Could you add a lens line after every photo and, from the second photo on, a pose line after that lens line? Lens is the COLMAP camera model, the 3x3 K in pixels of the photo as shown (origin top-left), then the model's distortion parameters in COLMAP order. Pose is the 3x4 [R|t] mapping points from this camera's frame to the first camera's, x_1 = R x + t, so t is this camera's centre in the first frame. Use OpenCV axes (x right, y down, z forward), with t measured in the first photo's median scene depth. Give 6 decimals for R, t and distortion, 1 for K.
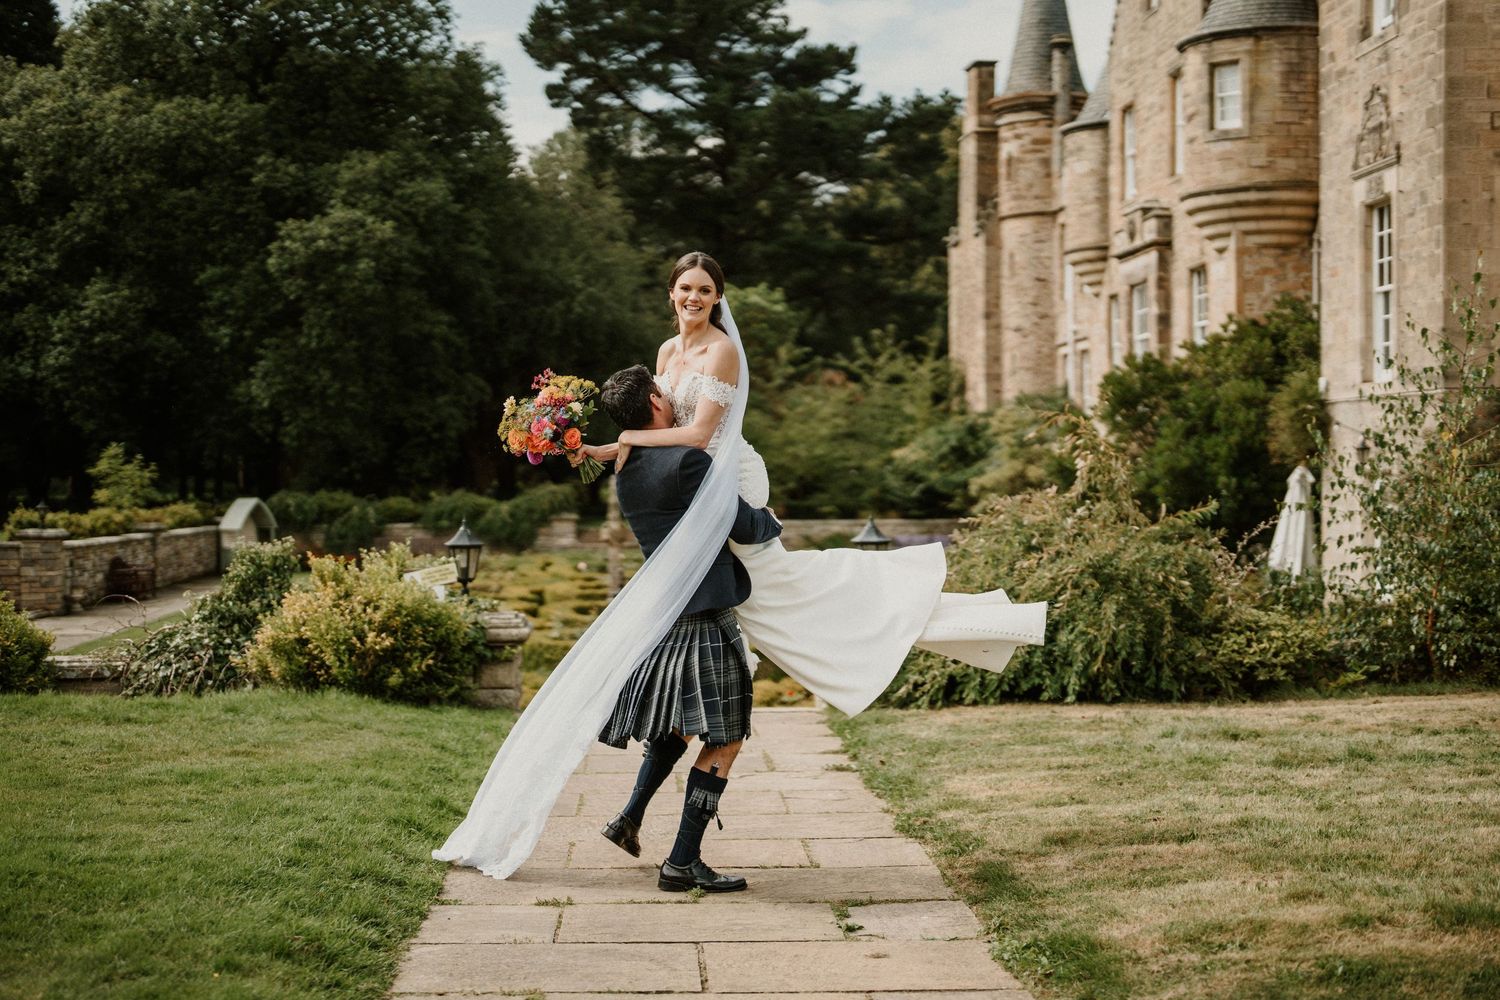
lens RADIAL K [[2161.0, 0, 750.0], [0, 2161.0, 500.0], [0, 0, 1]] dist [0.002921, 0.067440]
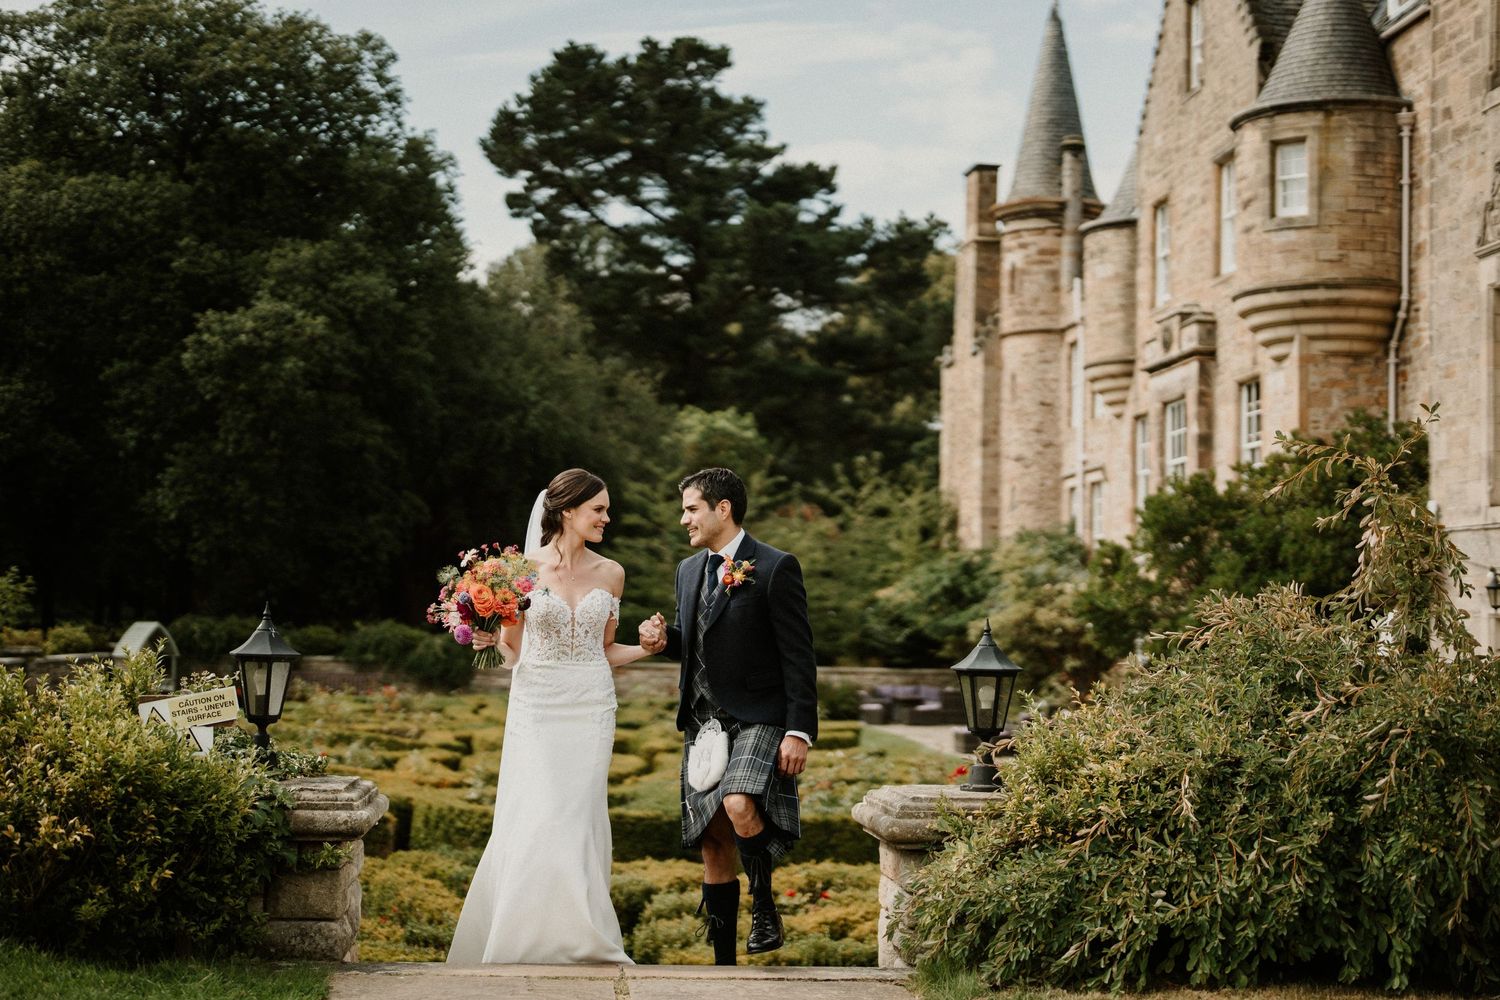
lens RADIAL K [[2189.0, 0, 750.5], [0, 2189.0, 463.0], [0, 0, 1]] dist [-0.131717, 0.904826]
pose [[0.999378, 0.029903, 0.018695, -0.004414], [-0.028196, 0.995920, -0.085726, 0.003816], [-0.021182, 0.085146, 0.996143, 0.102326]]
